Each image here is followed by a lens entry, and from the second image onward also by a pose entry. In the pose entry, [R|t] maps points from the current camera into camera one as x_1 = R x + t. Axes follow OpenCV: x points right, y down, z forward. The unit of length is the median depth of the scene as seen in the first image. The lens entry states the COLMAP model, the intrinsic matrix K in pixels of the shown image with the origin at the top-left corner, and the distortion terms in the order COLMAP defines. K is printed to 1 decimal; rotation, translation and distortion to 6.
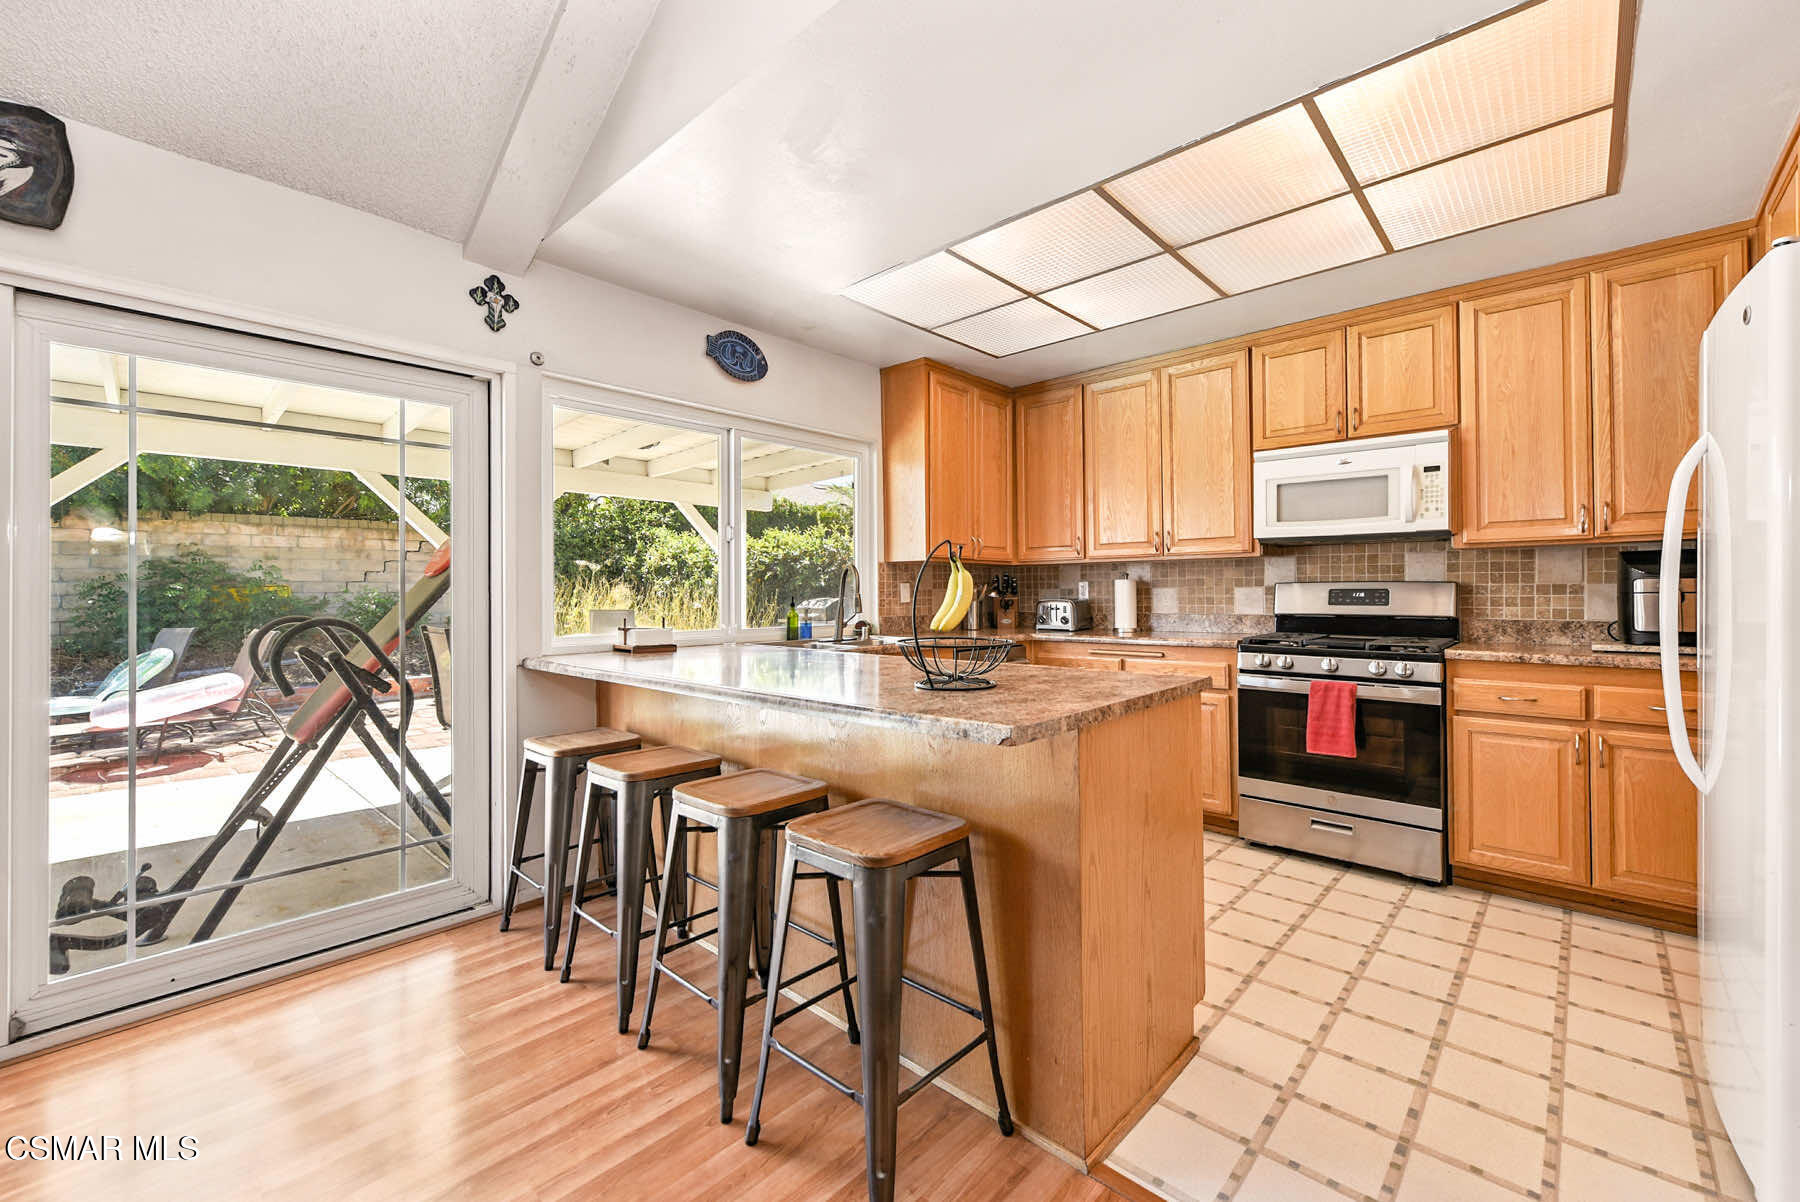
lens RADIAL K [[730.9, 0, 902.4], [0, 730.9, 585.7], [0, 0, 1]] dist [0.002663, -0.000350]
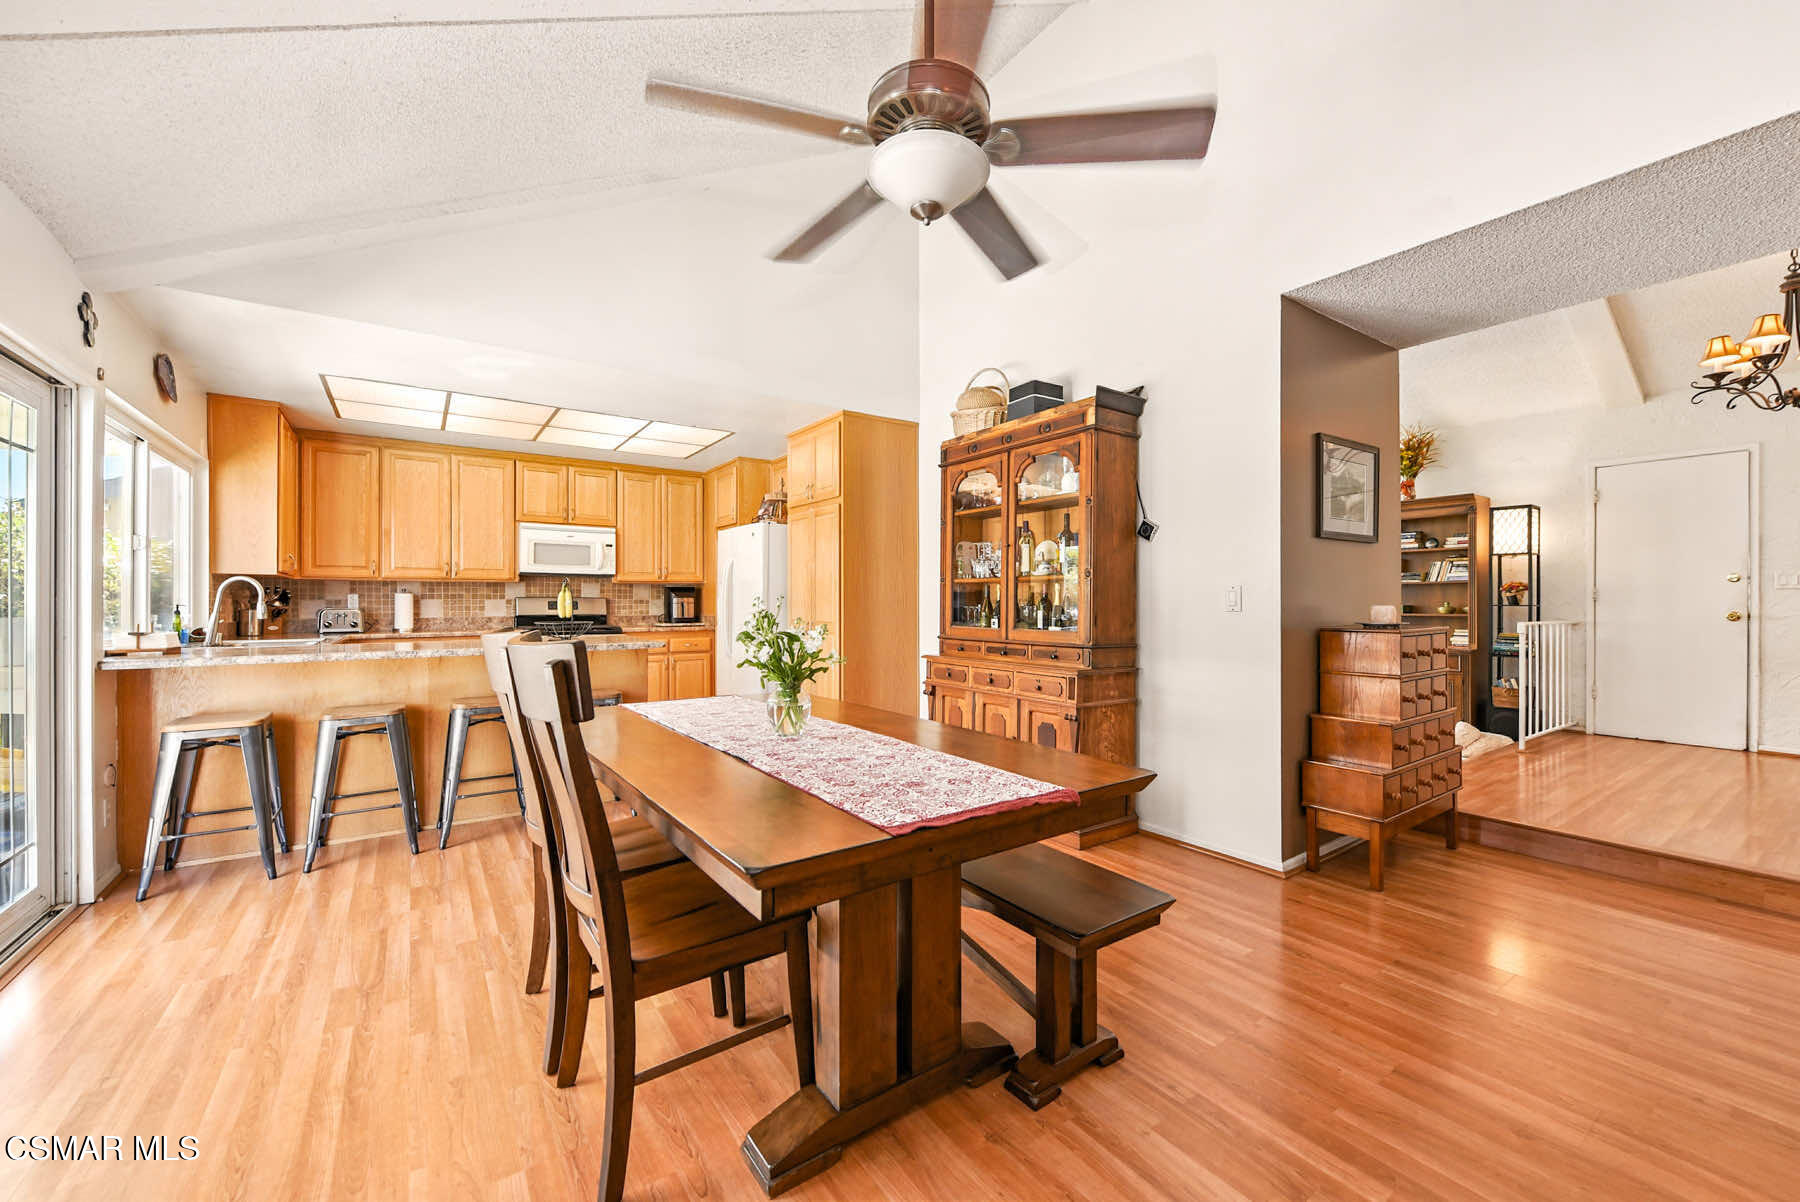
lens RADIAL K [[711.2, 0, 909.2], [0, 711.2, 599.6], [0, 0, 1]] dist [0.003751, 0.000109]
pose [[0.215542, 0.009436, 0.976449, -1.030496], [-0.008397, 0.999934, -0.007809, 0.007429], [-0.976458, -0.006516, 0.215607, -0.286942]]
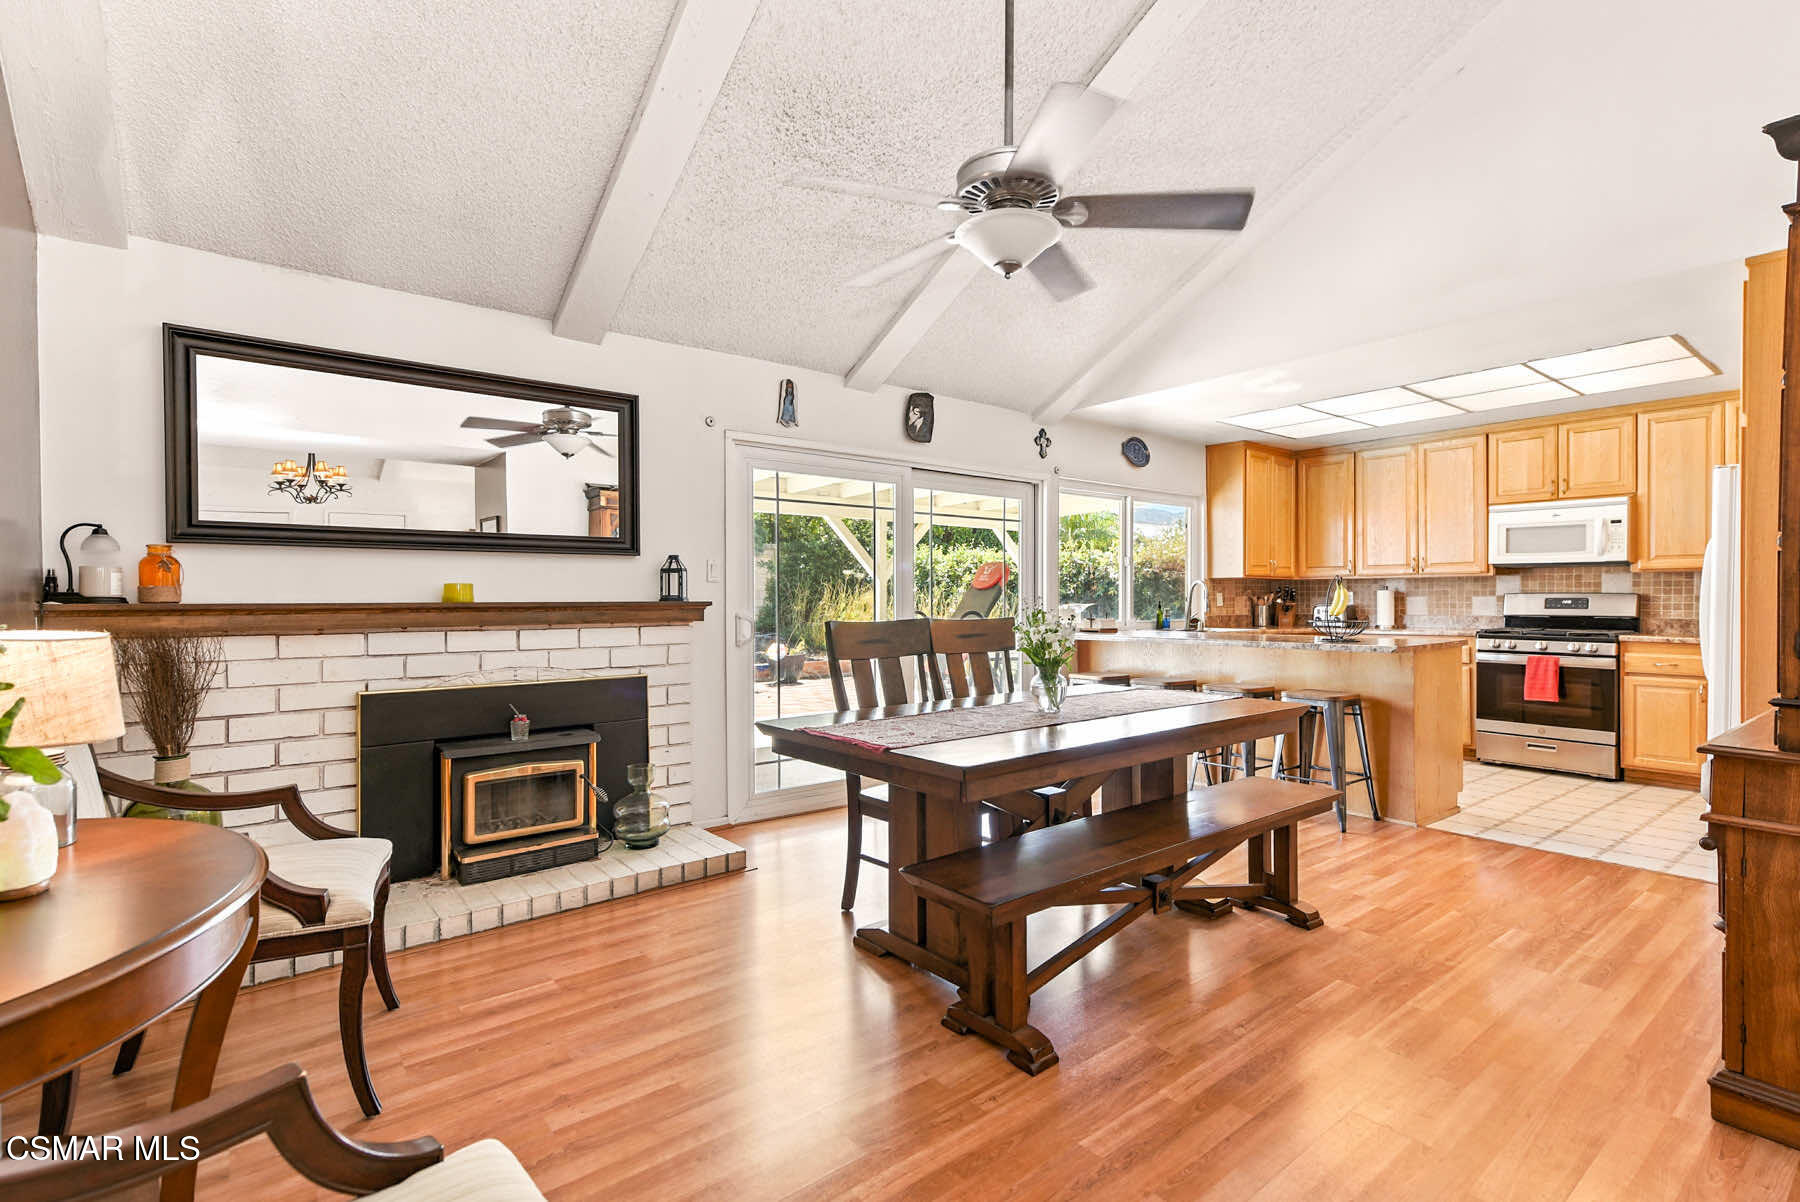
lens RADIAL K [[843.4, 0, 900.0], [0, 843.4, 601.0], [0, 0, 1]] dist [0.019761, -0.000244]
pose [[0.988530, 0.004697, -0.150954, -0.470427], [-0.002992, 0.999929, 0.011523, -0.005418], [0.150998, -0.010939, 0.988474, -0.952761]]
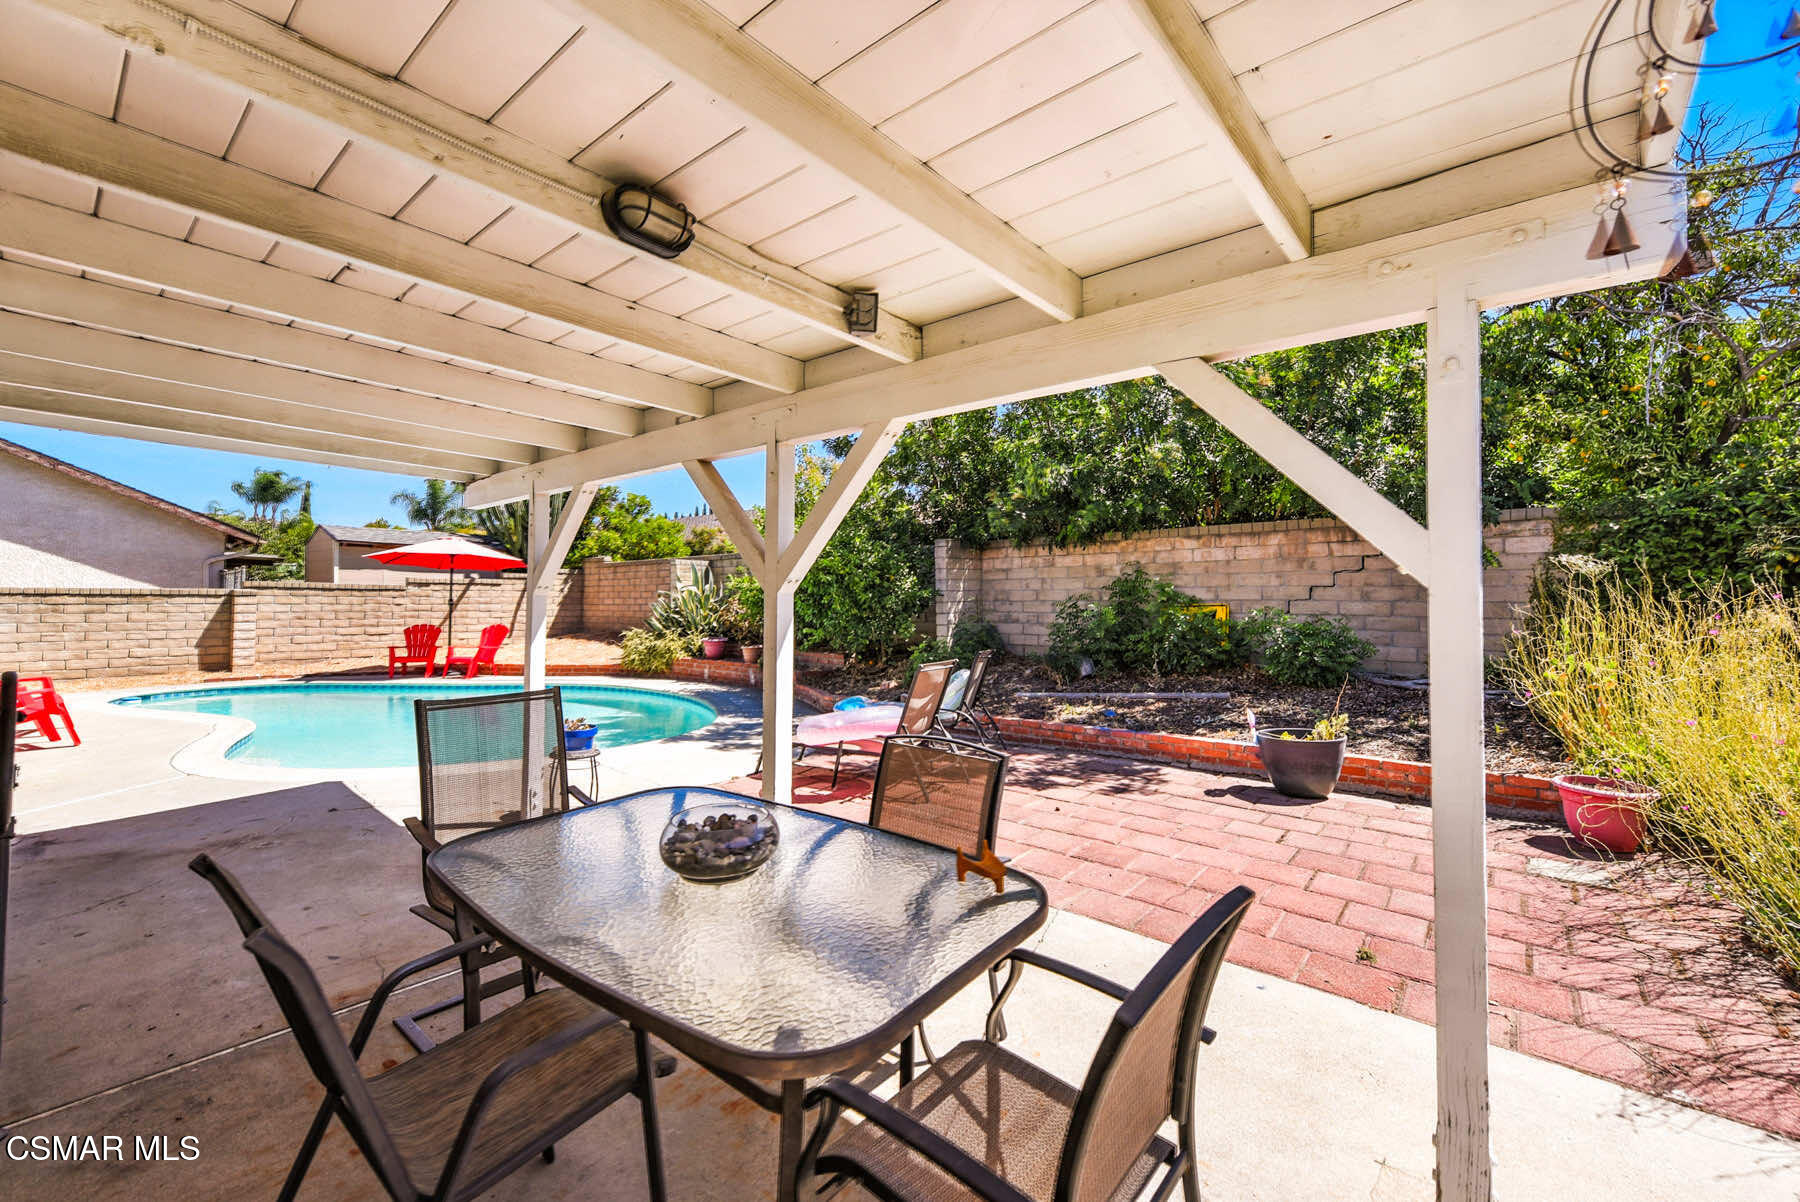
lens RADIAL K [[737.6, 0, 912.2], [0, 737.6, 622.4], [0, 0, 1]] dist [0.001228, -0.000193]
pose [[0.058048, 0.032547, -0.997783, 0.021332], [0.004577, 0.999449, 0.032867, -0.027819], [0.998303, -0.006475, 0.057867, 1.659029]]
